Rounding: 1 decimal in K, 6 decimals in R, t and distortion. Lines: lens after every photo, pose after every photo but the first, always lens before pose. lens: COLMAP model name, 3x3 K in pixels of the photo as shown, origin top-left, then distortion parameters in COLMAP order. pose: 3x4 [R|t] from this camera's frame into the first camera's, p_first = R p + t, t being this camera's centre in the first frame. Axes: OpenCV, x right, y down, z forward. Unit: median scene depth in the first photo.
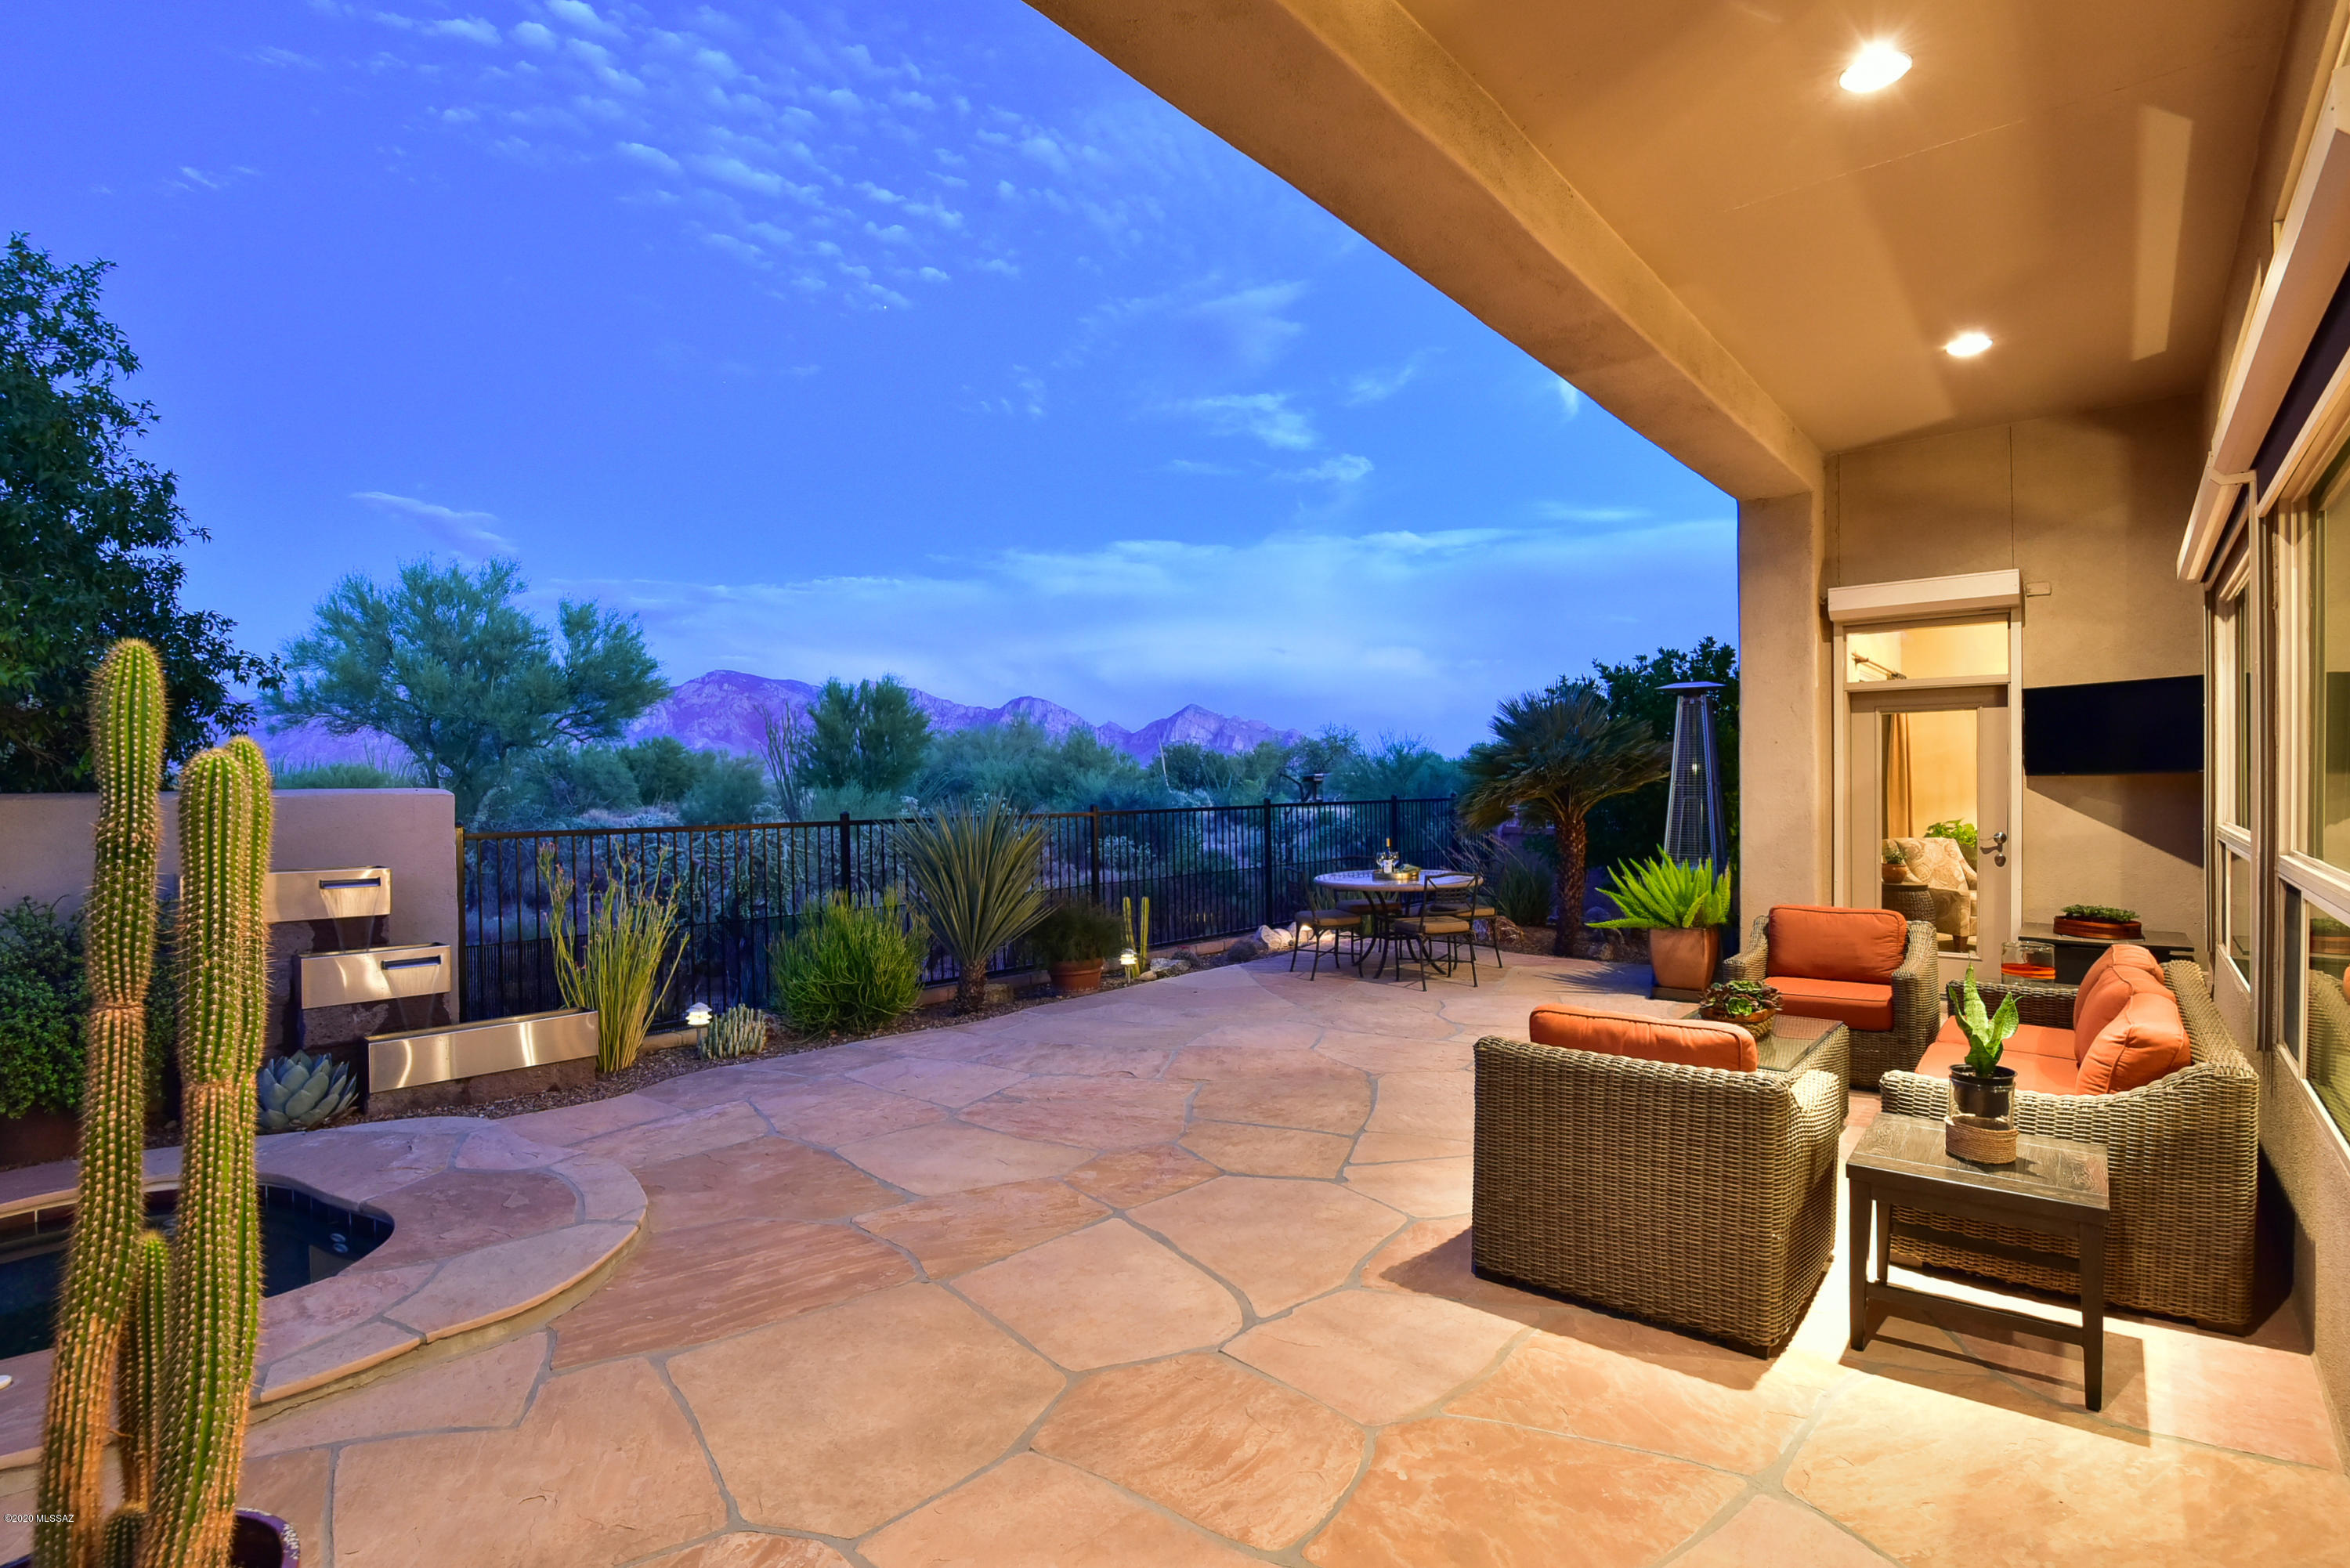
lens RADIAL K [[1114.0, 0, 1177.3], [0, 1114.0, 789.5], [0, 0, 1]] dist [-0.010645, -0.007503]
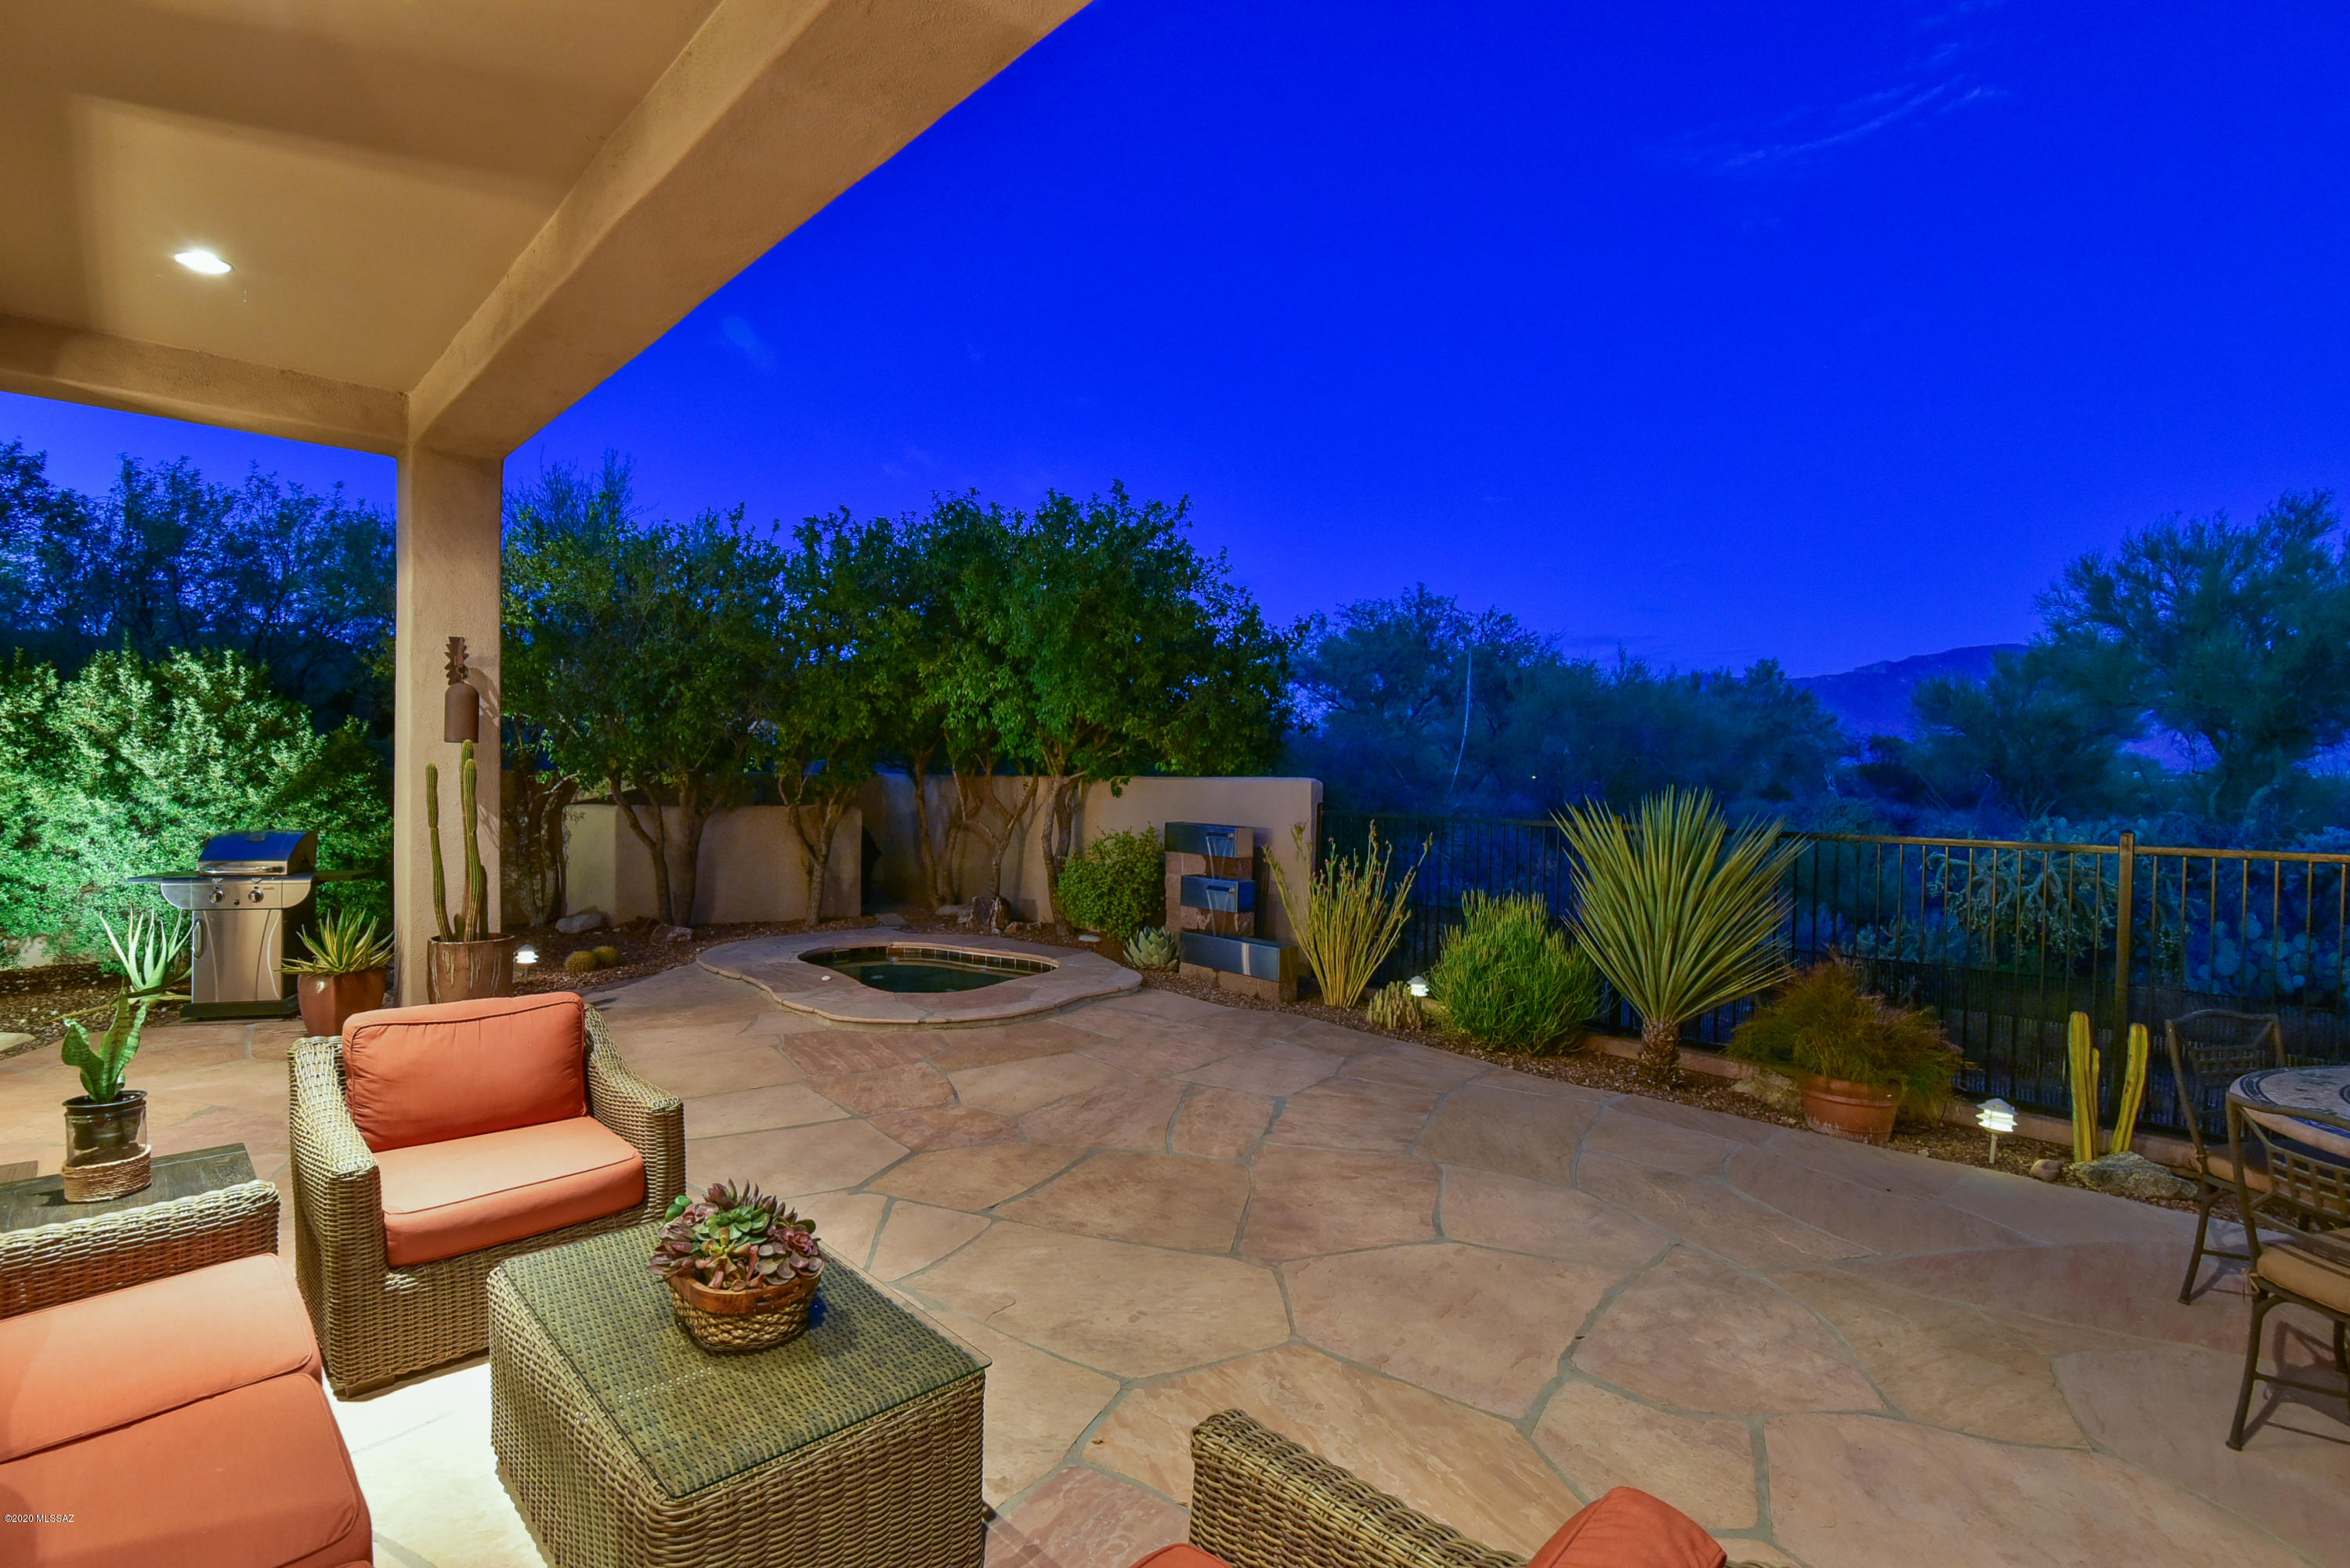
lens RADIAL K [[1092.5, 0, 1175.0], [0, 1092.5, 784.0], [0, 0, 1]] dist [-0.006136, -0.010778]
pose [[-0.097036, 0.018134, -0.995116, 0.882031], [-0.016482, 0.999668, 0.019824, -0.022571], [0.995144, 0.018325, -0.096705, 1.133861]]
